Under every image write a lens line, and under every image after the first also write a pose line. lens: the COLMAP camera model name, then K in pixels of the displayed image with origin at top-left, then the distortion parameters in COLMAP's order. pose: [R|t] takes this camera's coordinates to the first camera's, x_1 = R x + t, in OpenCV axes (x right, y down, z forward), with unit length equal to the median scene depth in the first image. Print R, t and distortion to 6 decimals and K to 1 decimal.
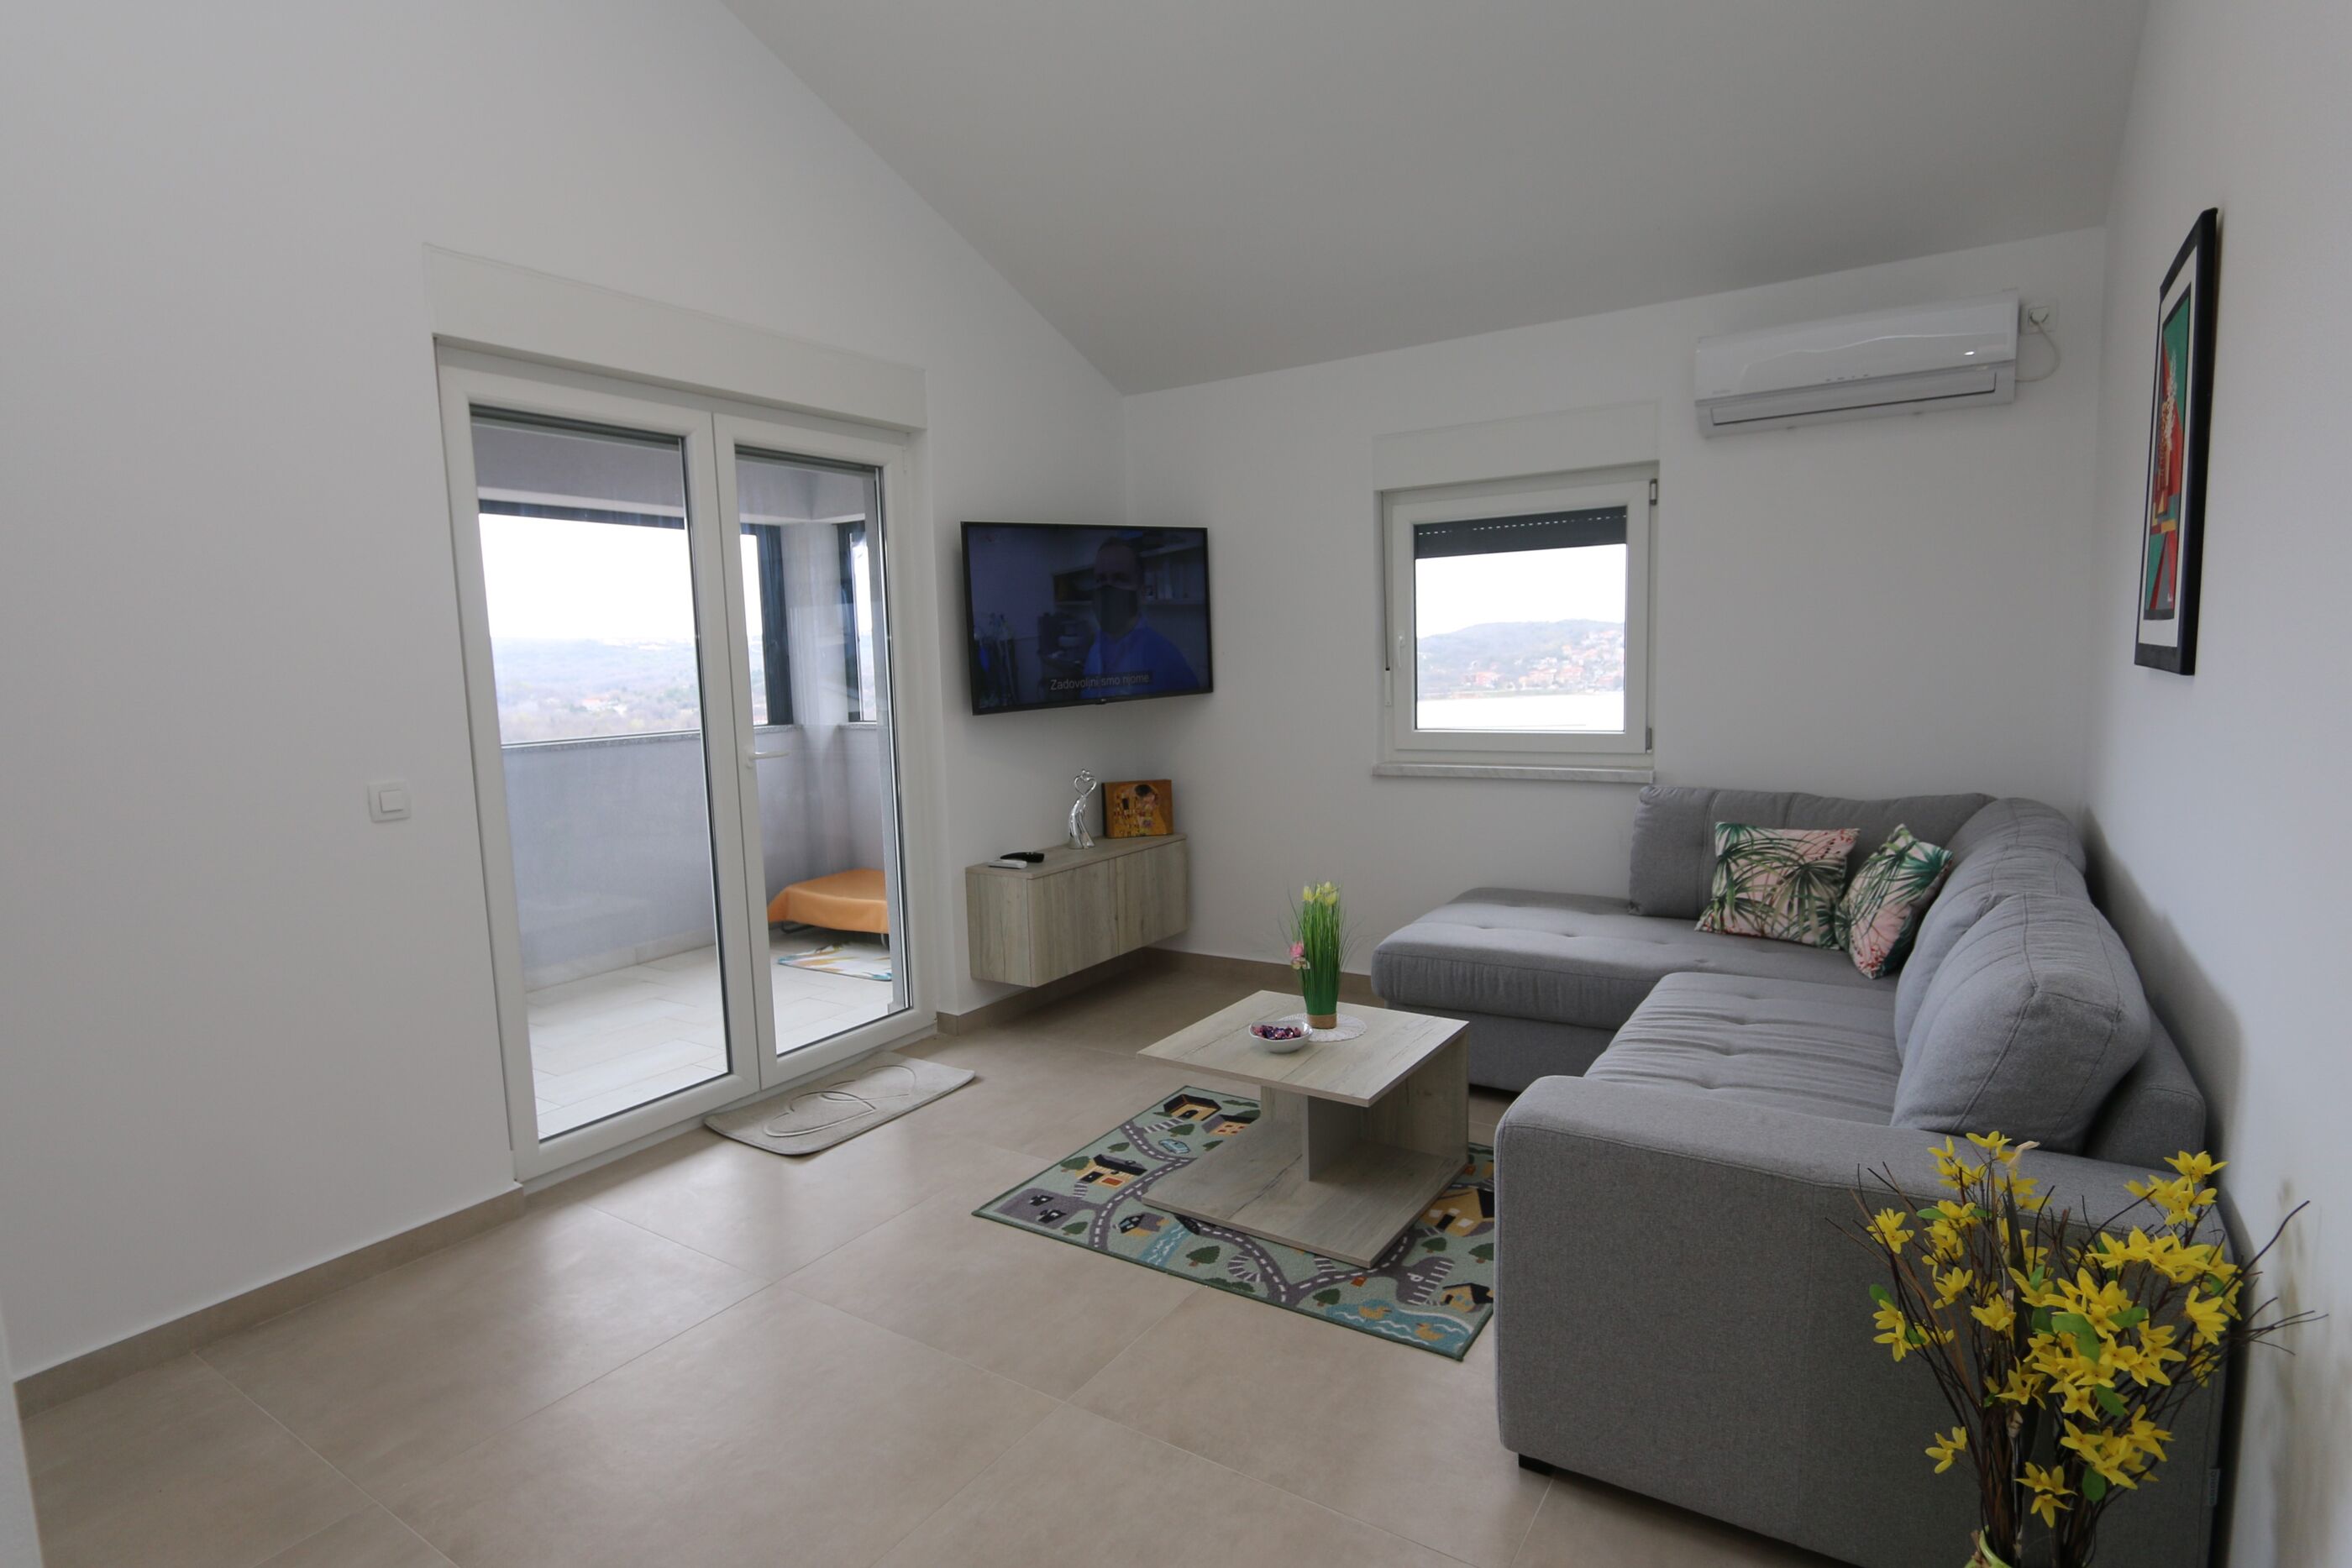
lens RADIAL K [[1198.5, 0, 1127.4], [0, 1198.5, 758.8], [0, 0, 1]] dist [-0.019653, 0.000450]
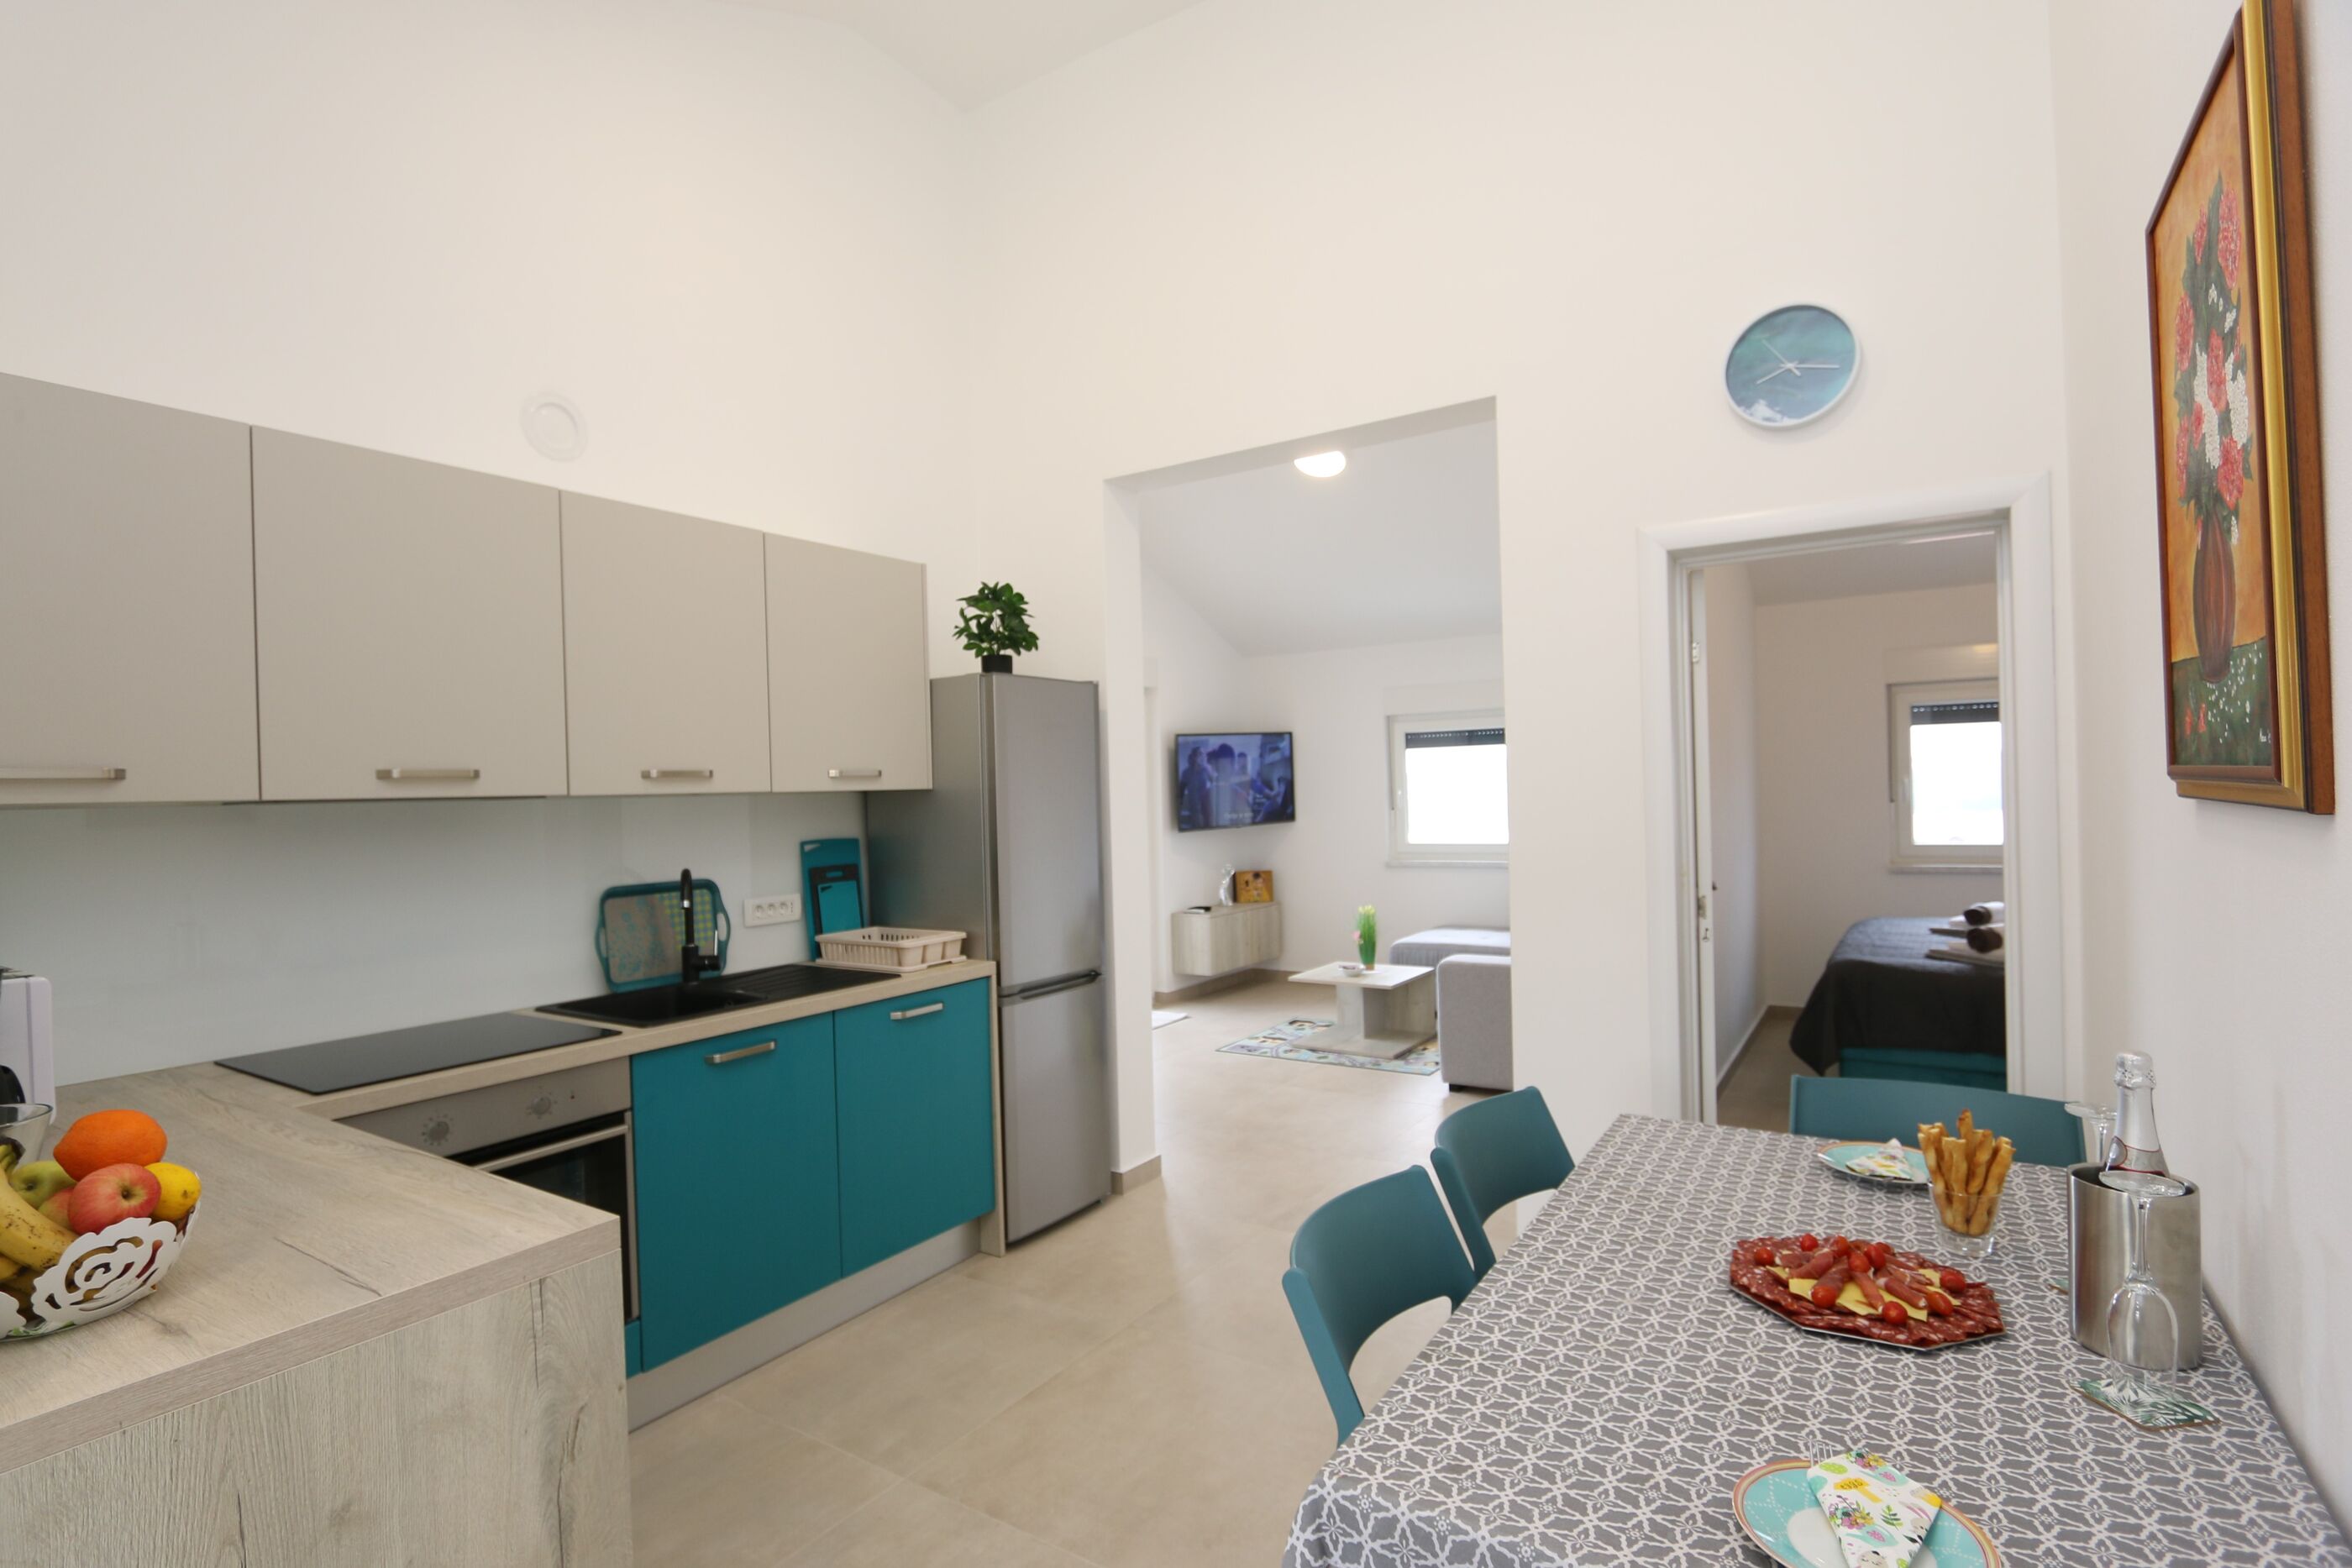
lens RADIAL K [[1085.5, 0, 1162.8], [0, 1085.5, 798.4], [0, 0, 1]] dist [-0.016901, 0.000353]
pose [[0.999853, 0.004959, 0.016423, -0.220038], [-0.003640, 0.996833, -0.079435, 0.057818], [-0.016765, 0.079363, 0.996705, -0.892330]]
